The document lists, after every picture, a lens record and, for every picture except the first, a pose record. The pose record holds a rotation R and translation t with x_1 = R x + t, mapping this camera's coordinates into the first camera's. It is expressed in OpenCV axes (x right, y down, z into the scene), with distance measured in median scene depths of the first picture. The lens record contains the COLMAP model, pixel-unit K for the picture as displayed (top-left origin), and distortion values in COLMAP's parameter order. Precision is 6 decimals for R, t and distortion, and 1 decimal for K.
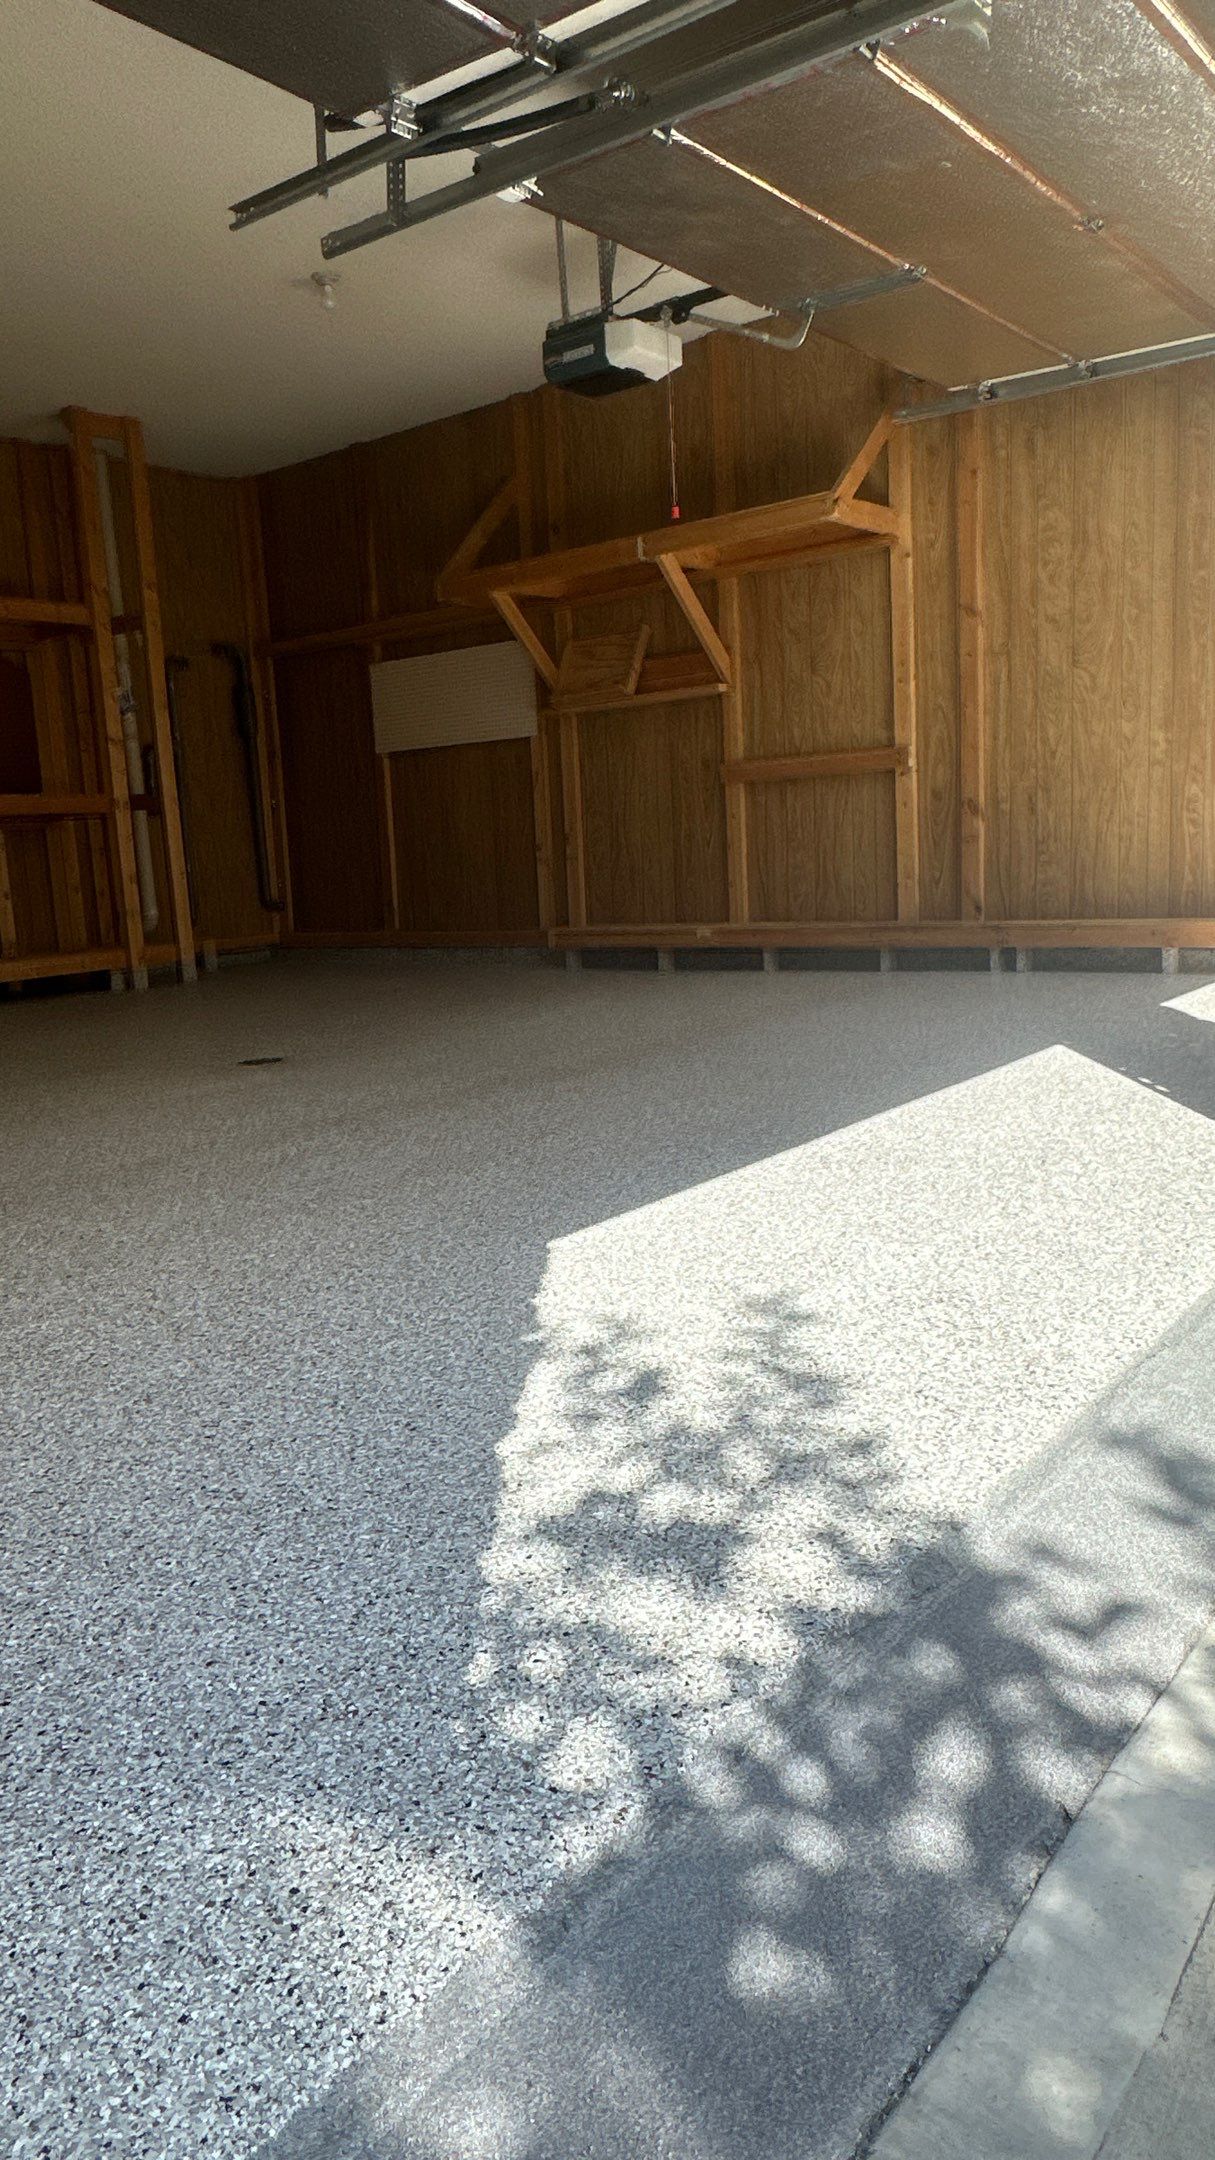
lens RADIAL K [[1443.9, 0, 602.4], [0, 1443.9, 1093.6], [0, 0, 1]] dist [-0.002764, -0.004134]
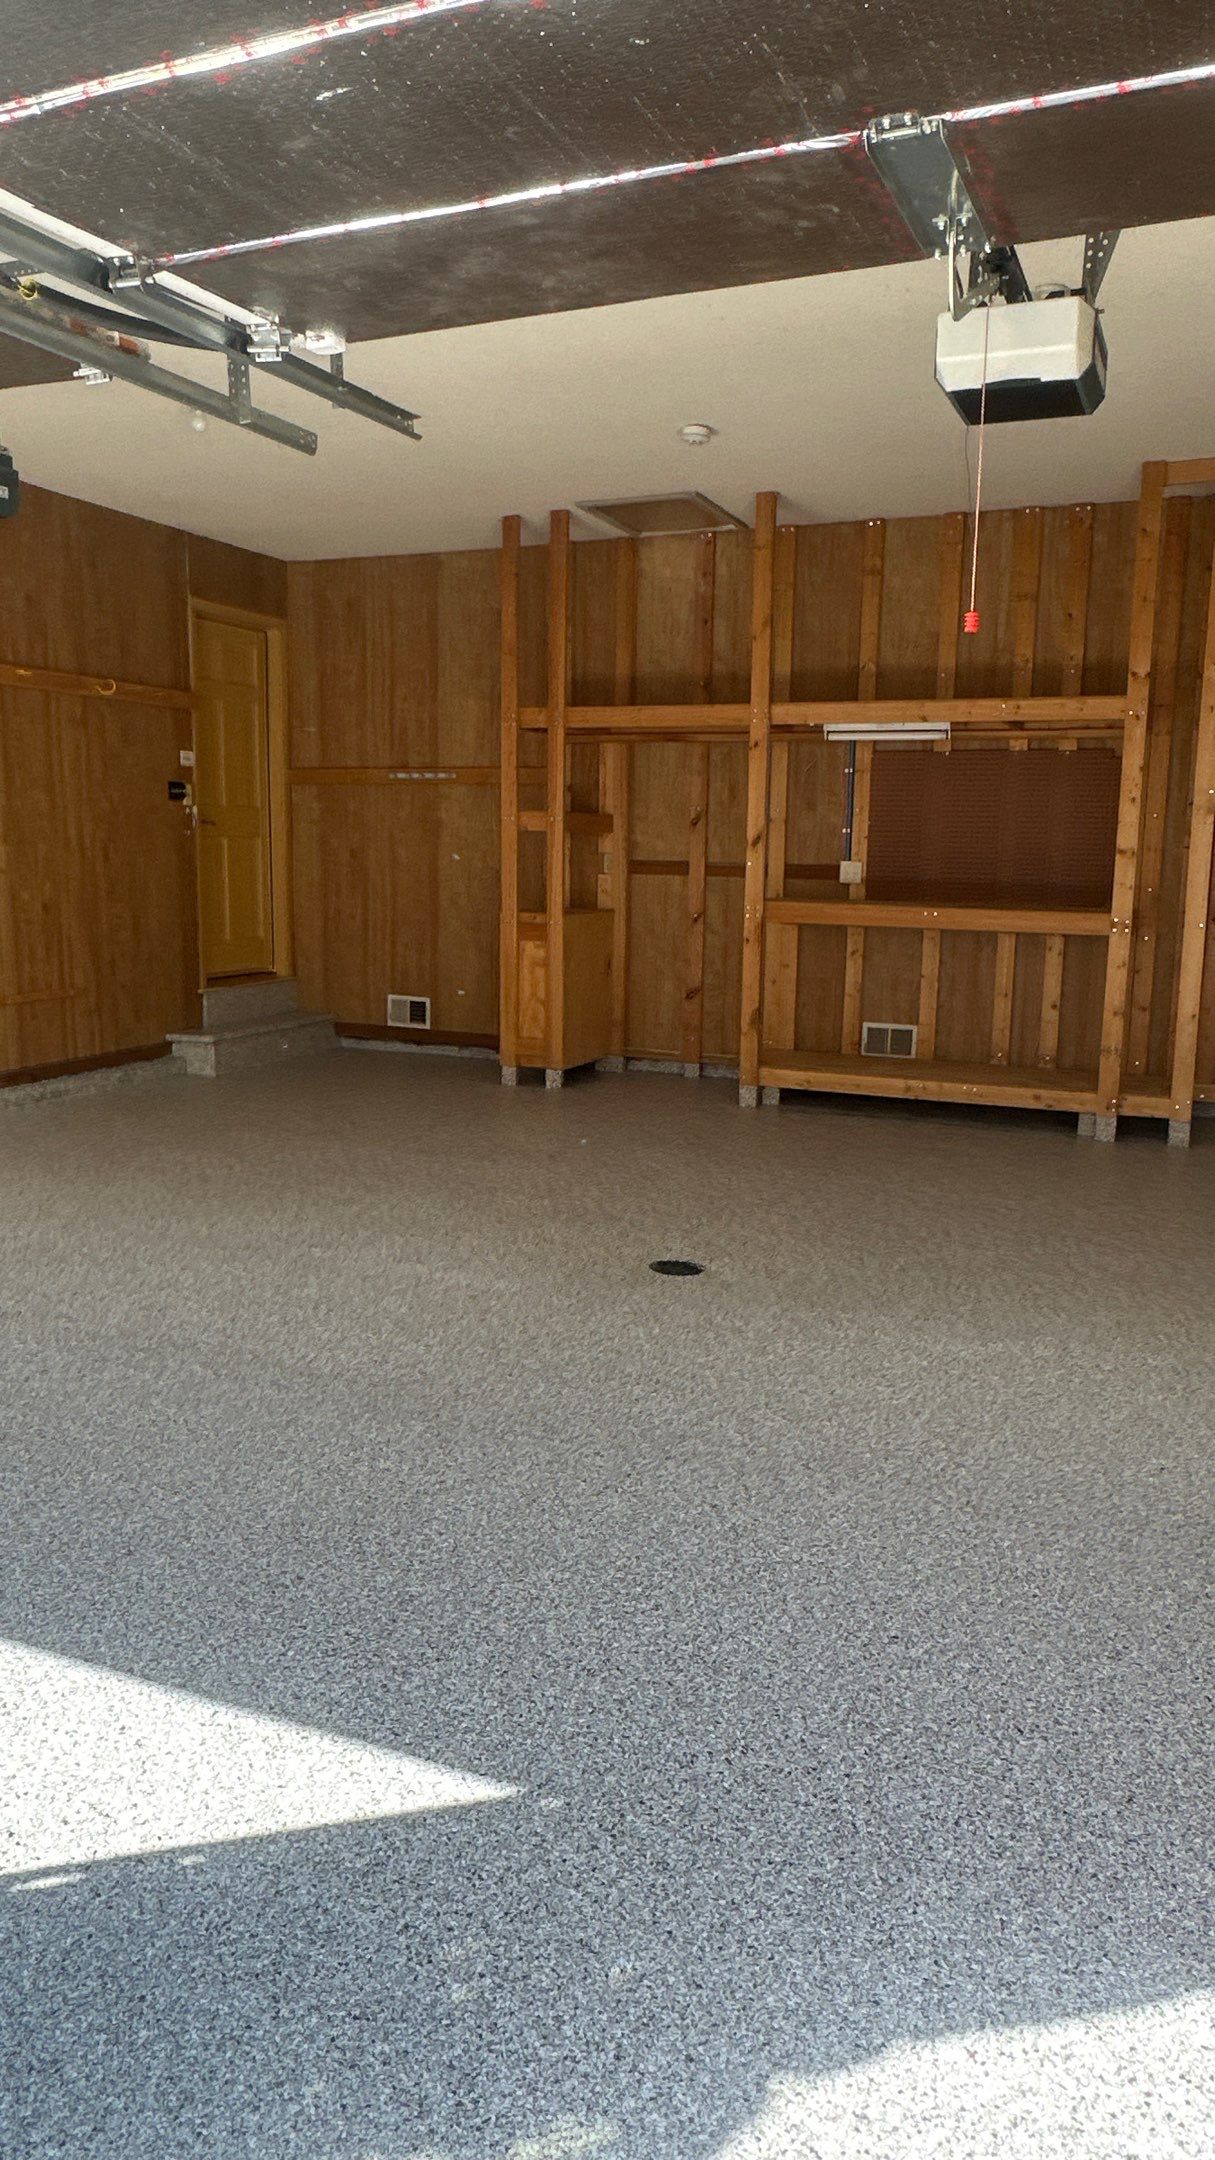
lens RADIAL K [[1443.9, 0, 601.3], [0, 1443.9, 1089.8], [0, 0, 1]] dist [-0.002764, -0.004134]
pose [[0.269433, 0.219191, -0.937743, 1.228634], [-0.195828, 0.965878, 0.169502, -0.586623], [0.942898, 0.137967, 0.303163, 1.435516]]
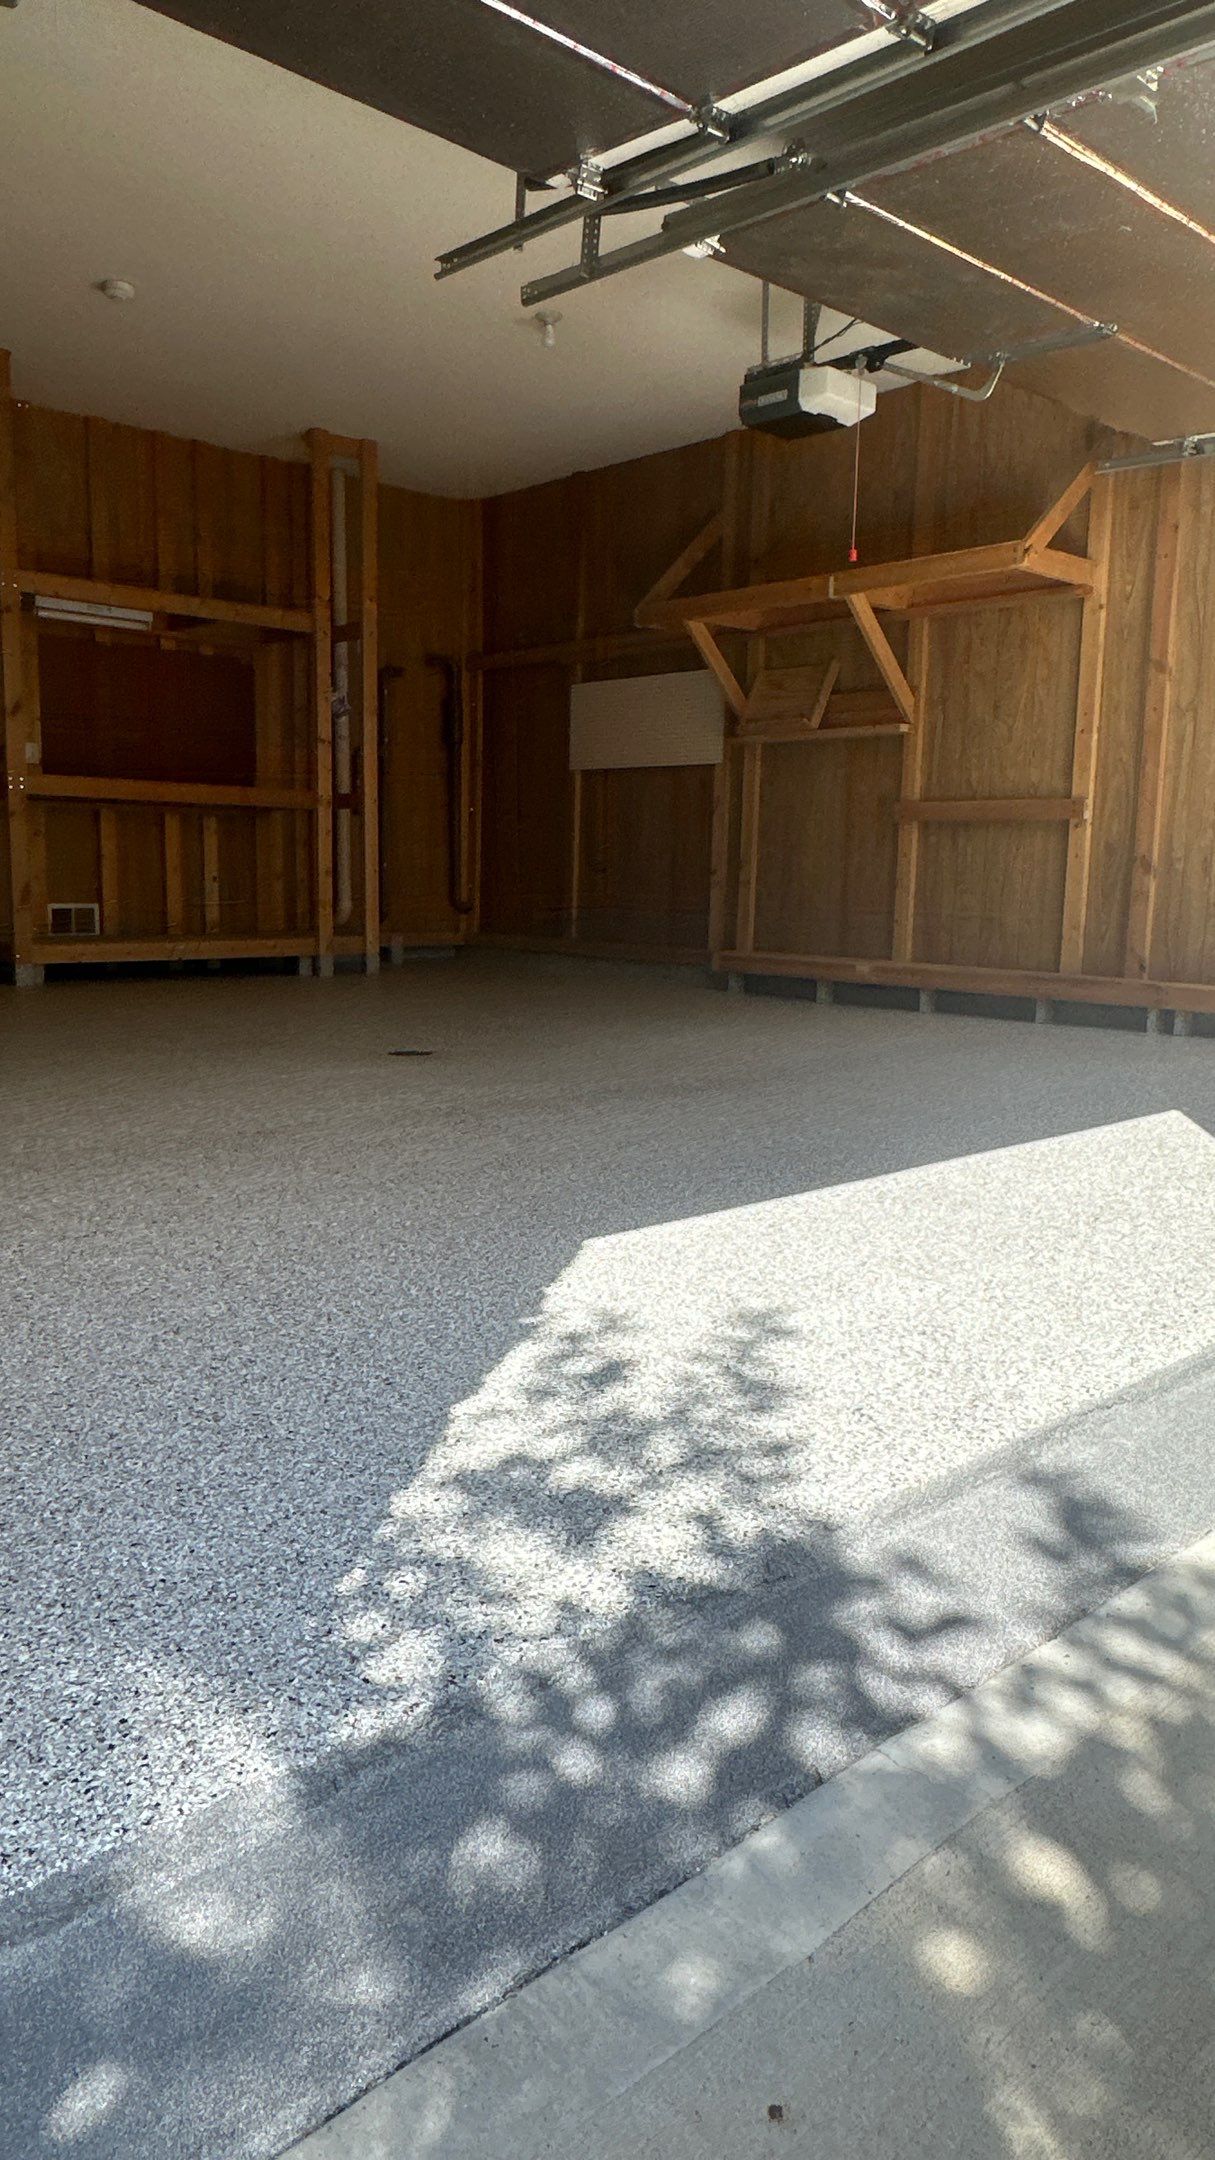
lens RADIAL K [[1443.9, 0, 602.7], [0, 1443.9, 1094.2], [0, 0, 1]] dist [-0.002764, -0.004134]
pose [[0.985387, 0.097606, -0.139593, 0.113205], [-0.099534, 0.995010, -0.006880, 0.001920], [0.138225, 0.020674, 0.990185, -0.053636]]
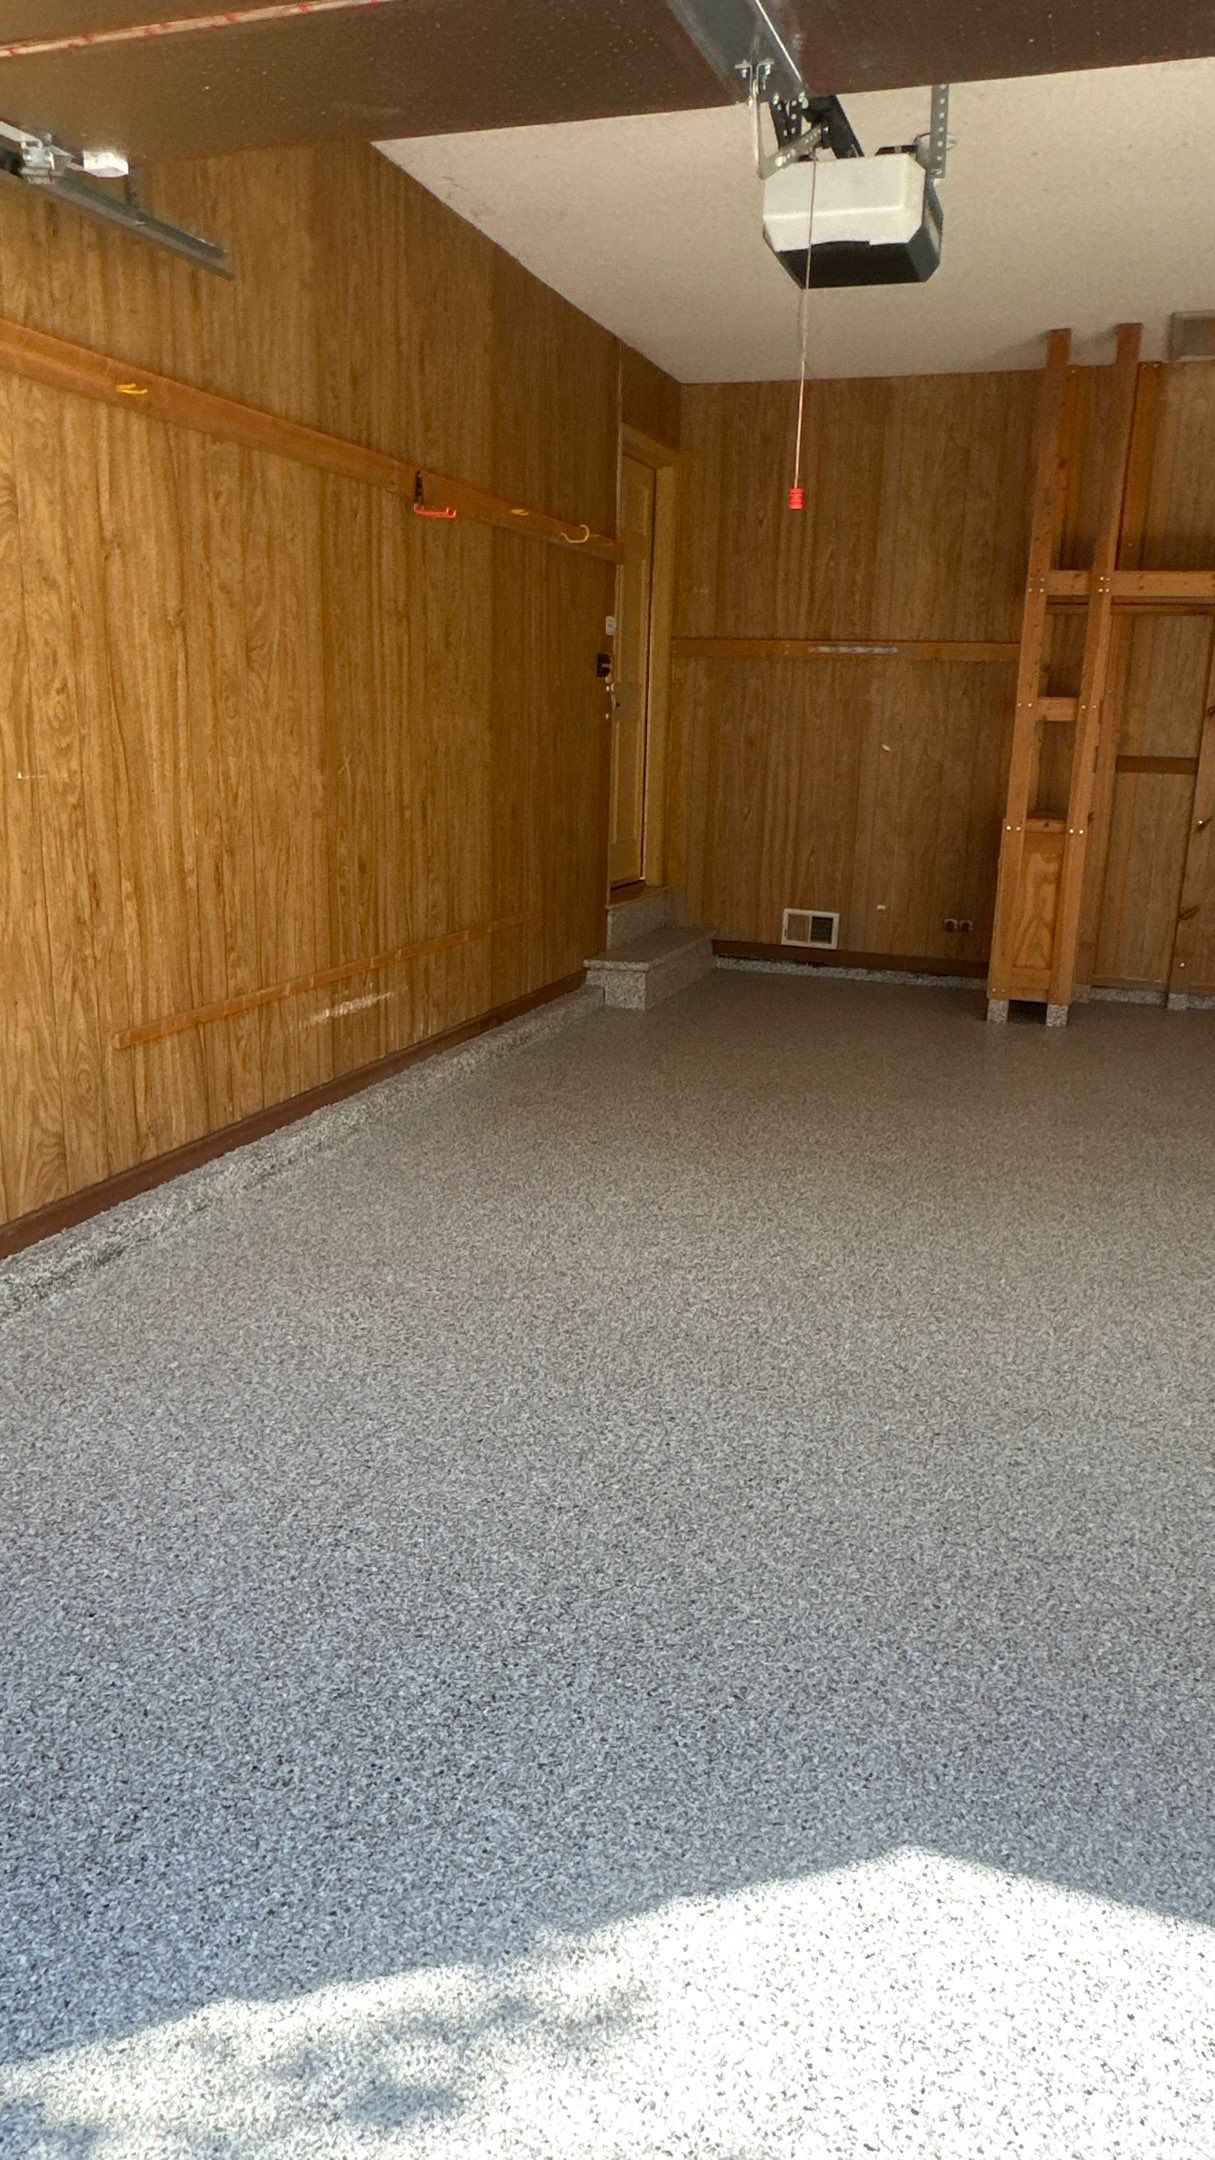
lens RADIAL K [[1443.9, 0, 605.6], [0, 1443.9, 1089.3], [0, 0, 1]] dist [-0.002764, -0.004134]
pose [[0.323839, 0.298480, -0.897796, 0.450972], [-0.208659, 0.948098, 0.239939, -0.399783], [0.922816, 0.109632, 0.369312, 0.543998]]
